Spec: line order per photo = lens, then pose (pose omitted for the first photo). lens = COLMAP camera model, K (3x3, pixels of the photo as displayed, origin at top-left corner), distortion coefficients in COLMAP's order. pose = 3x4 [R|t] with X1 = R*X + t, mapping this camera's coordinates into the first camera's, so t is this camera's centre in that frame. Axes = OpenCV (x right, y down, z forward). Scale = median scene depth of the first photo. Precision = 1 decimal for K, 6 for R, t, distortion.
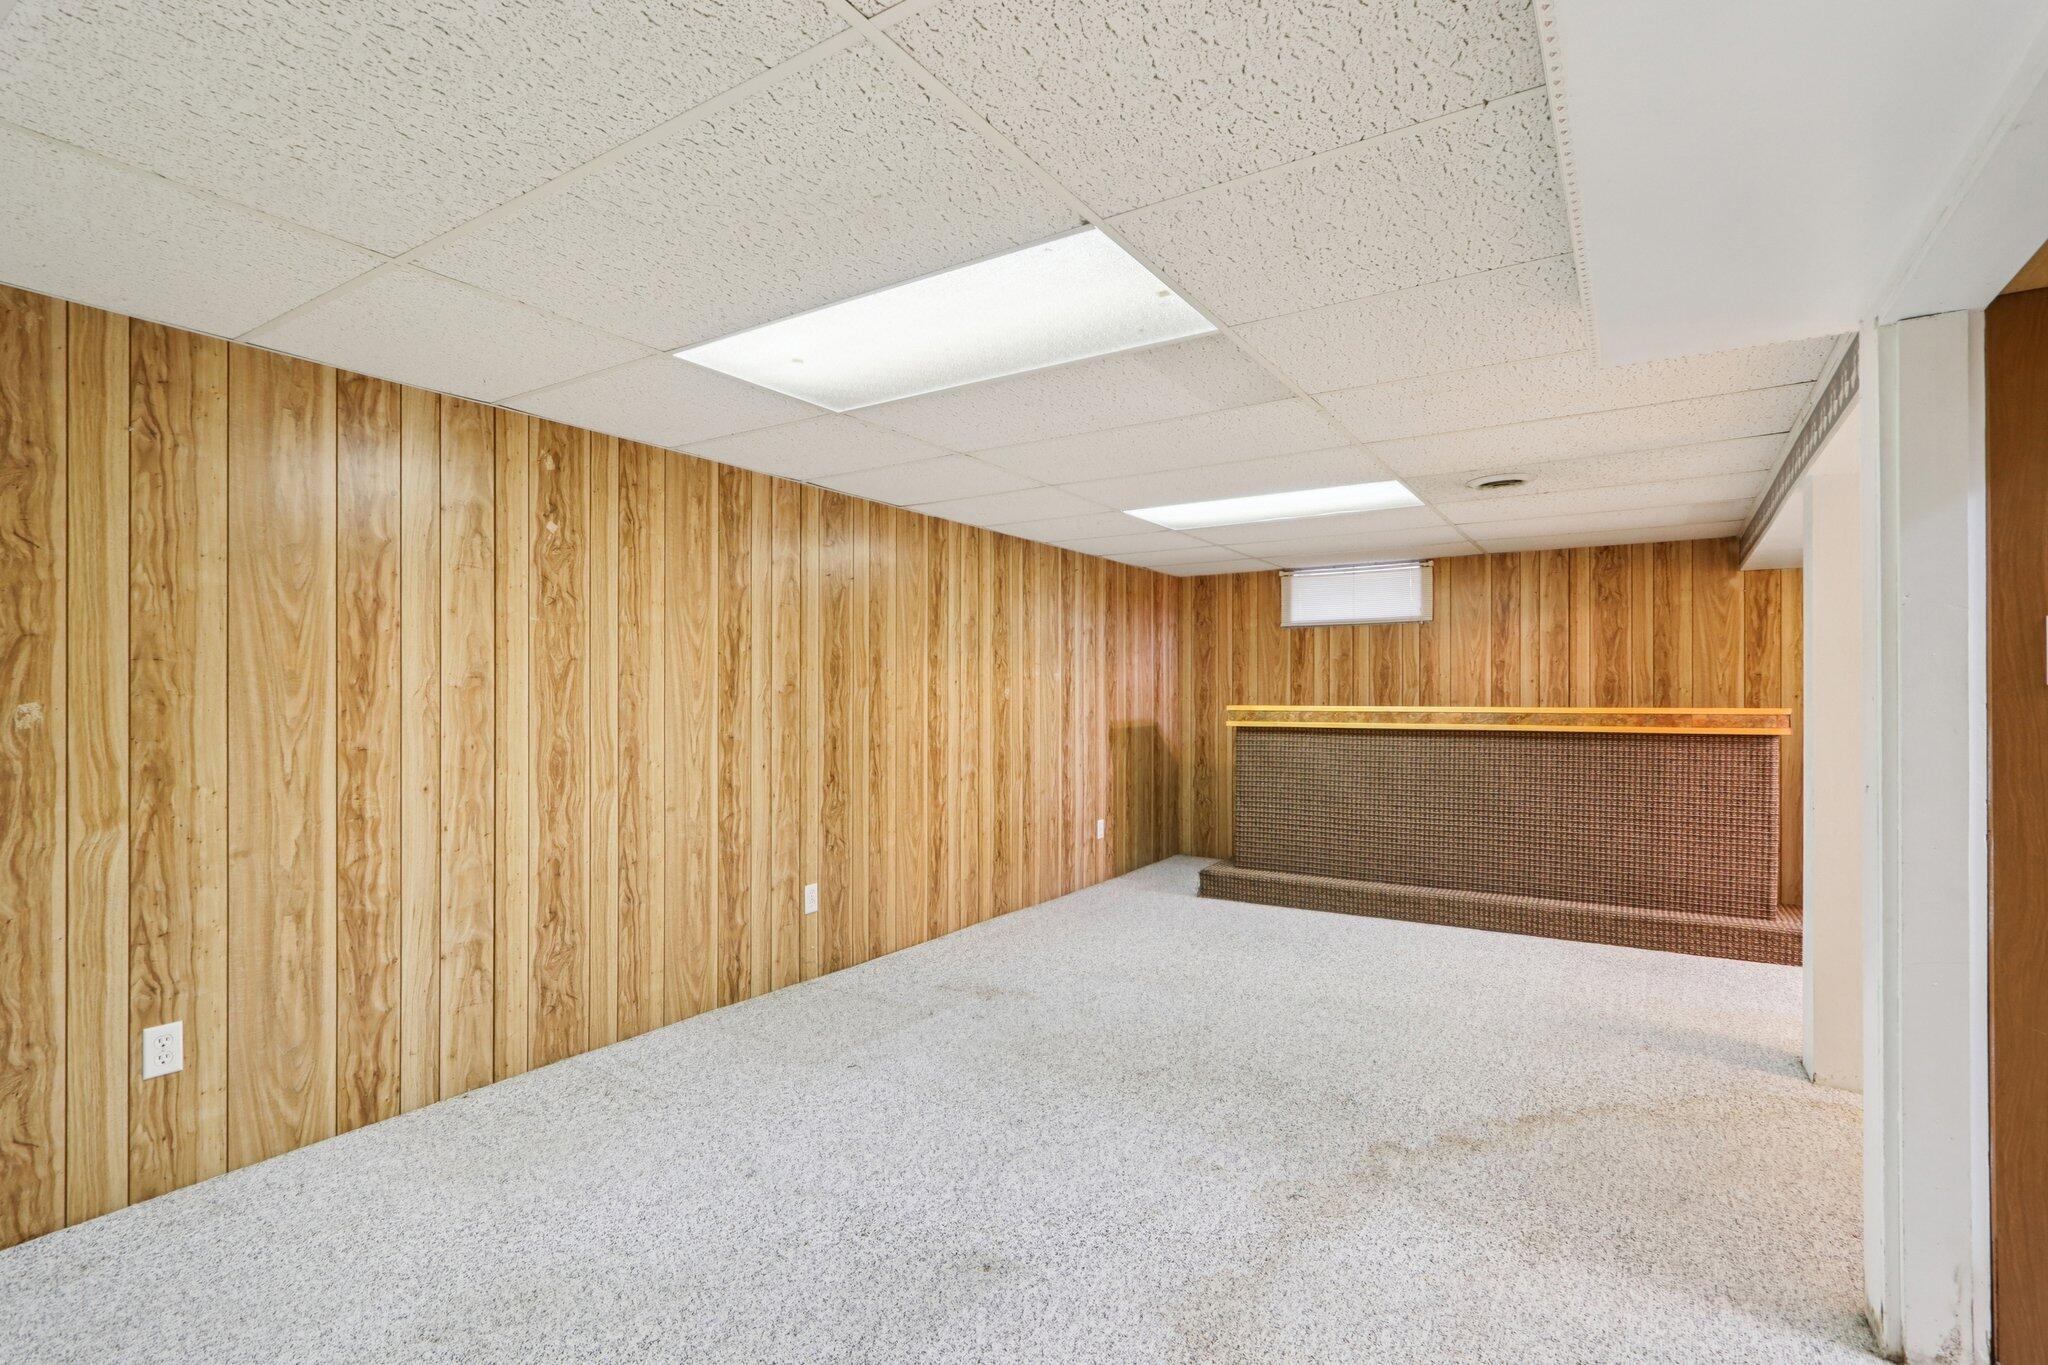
lens RADIAL K [[977.8, 0, 1031.4], [0, 977.8, 695.5], [0, 0, 1]] dist [-0.013242, 0.003126]
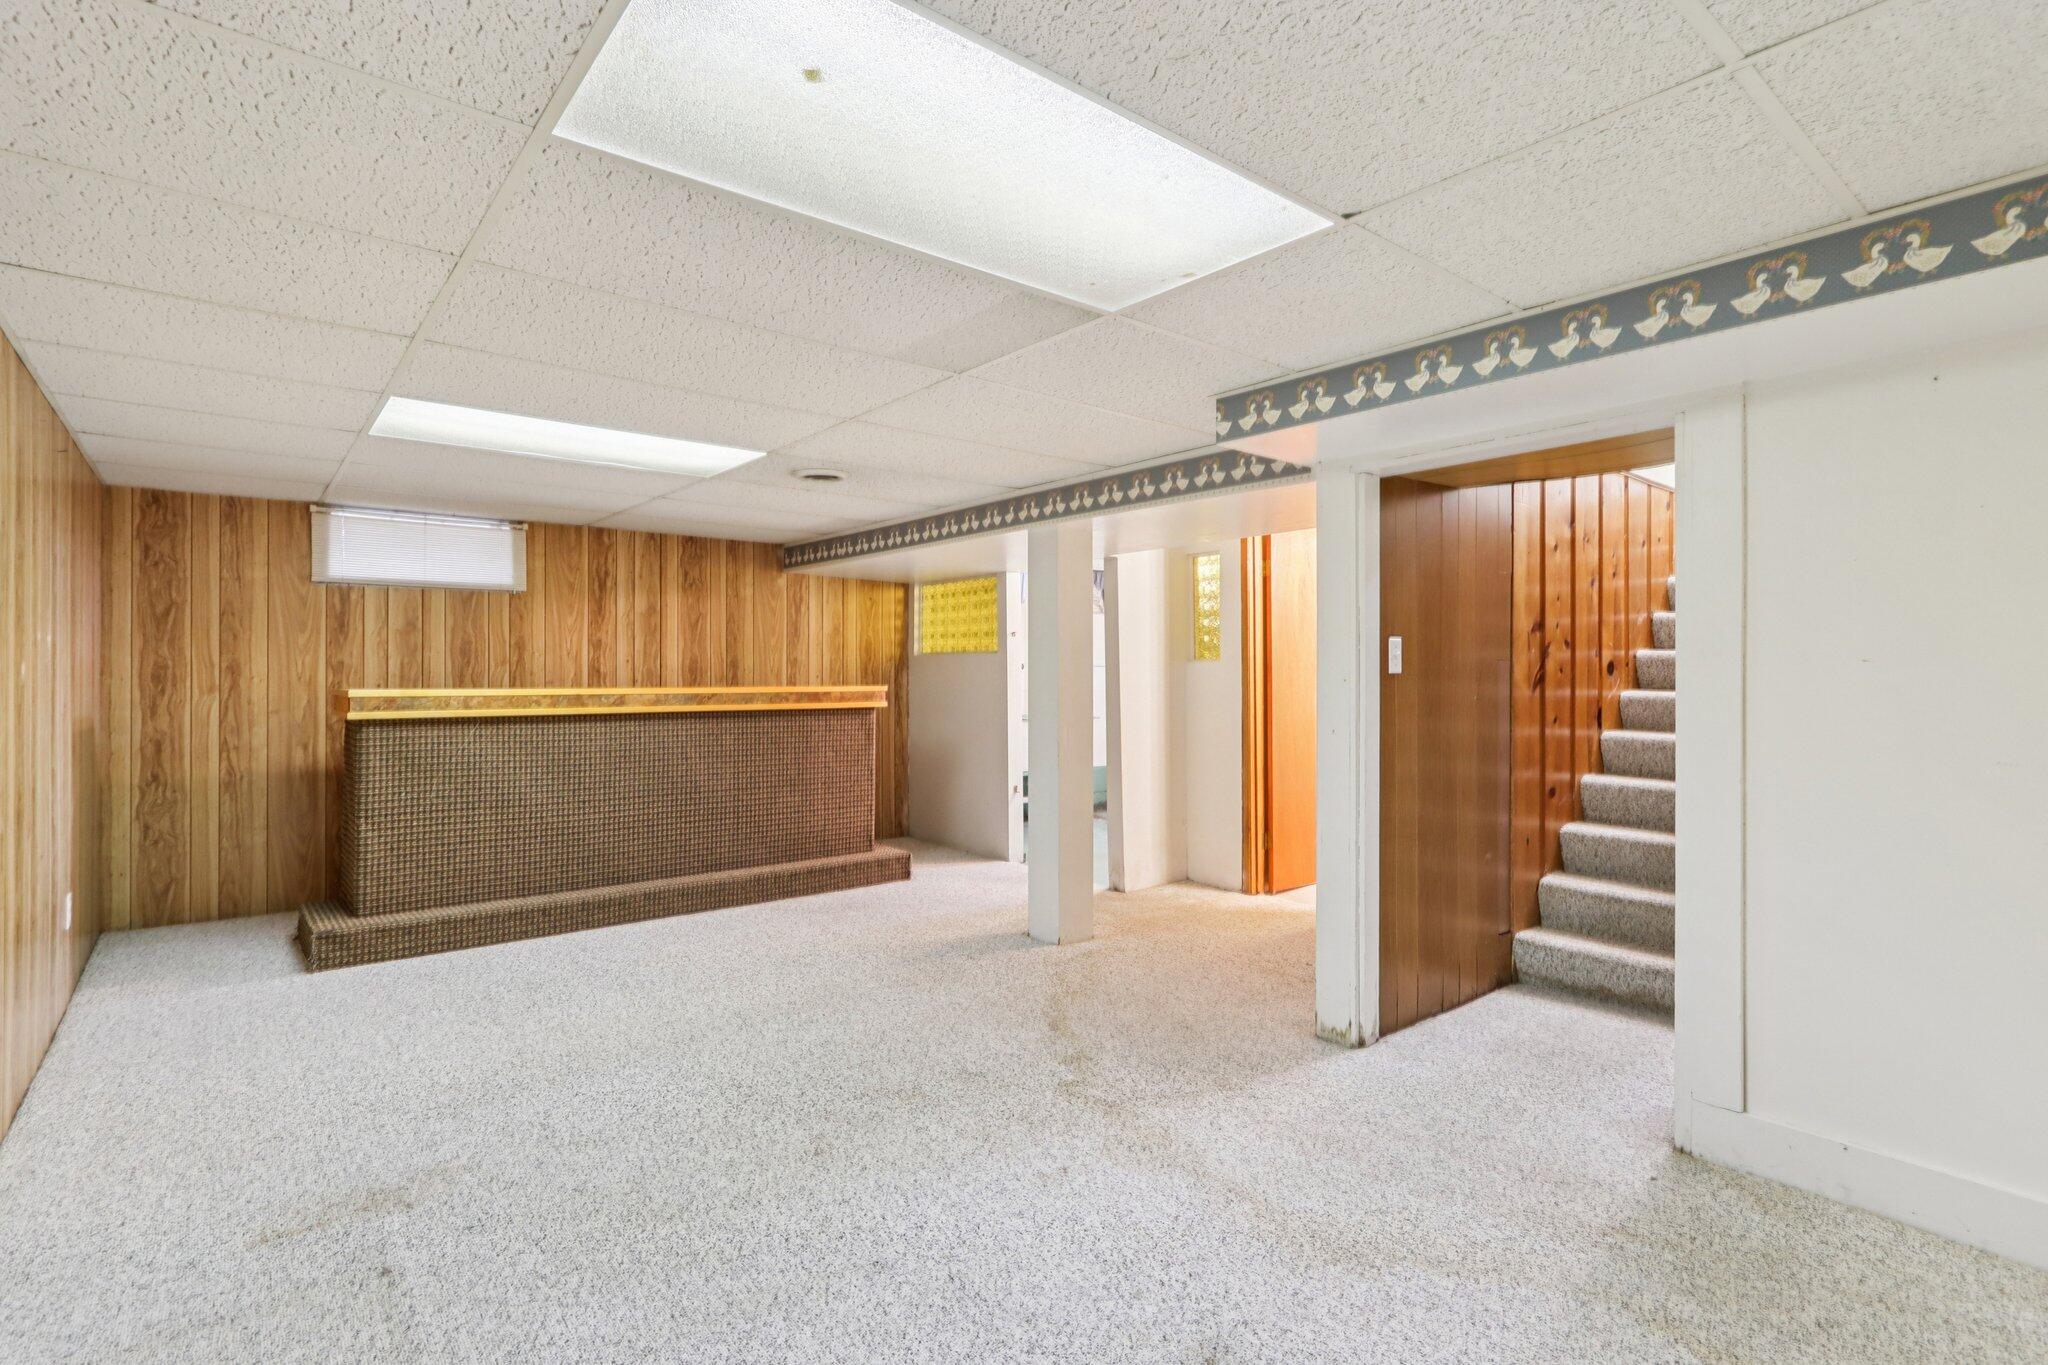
lens RADIAL K [[977.8, 0, 1031.9], [0, 977.8, 668.1], [0, 0, 1]] dist [-0.013242, 0.003126]
pose [[0.305976, 0.006668, 0.952016, -0.331246], [-0.002003, 0.999978, -0.006361, -0.002481], [-0.952037, 0.000039, 0.305982, 0.327856]]
